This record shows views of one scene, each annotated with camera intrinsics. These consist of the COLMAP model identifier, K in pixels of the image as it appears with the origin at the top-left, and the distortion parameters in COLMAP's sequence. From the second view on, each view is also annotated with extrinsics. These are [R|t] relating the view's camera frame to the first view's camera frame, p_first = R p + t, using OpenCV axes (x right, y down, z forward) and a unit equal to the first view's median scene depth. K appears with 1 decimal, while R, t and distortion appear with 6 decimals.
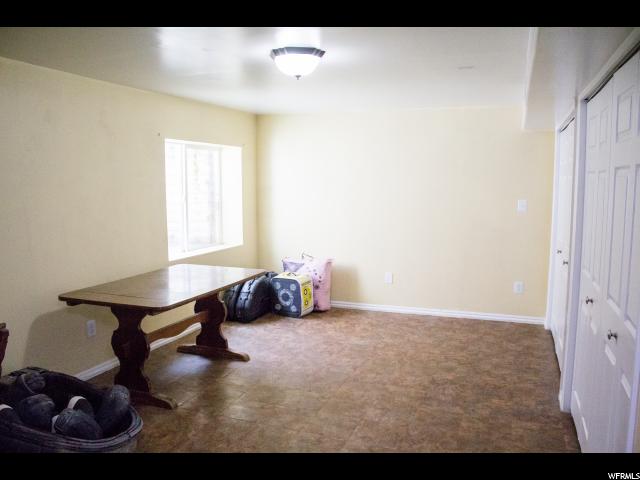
lens RADIAL K [[558.6, 0, 319.5], [0, 558.6, 240.7], [0, 0, 1]] dist [-0.005824, 0.007104]
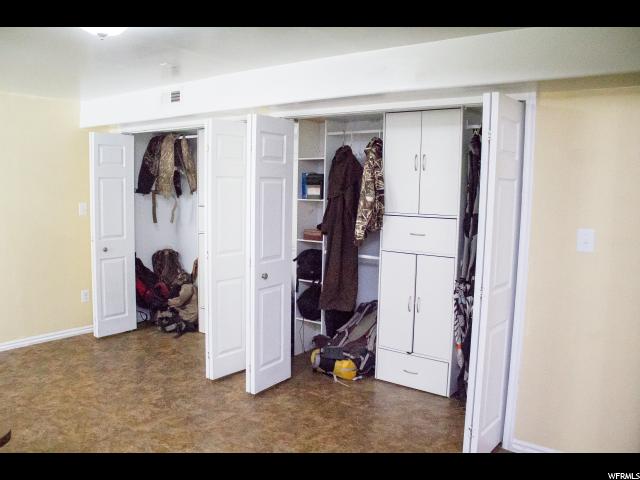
lens RADIAL K [[558.6, 0, 319.0], [0, 558.6, 240.7], [0, 0, 1]] dist [-0.005824, 0.007104]
pose [[0.308765, -0.089826, 0.946887, -0.499504], [0.082227, 0.994324, 0.067513, -0.048853], [-0.947577, 0.057015, 0.314399, 0.407321]]
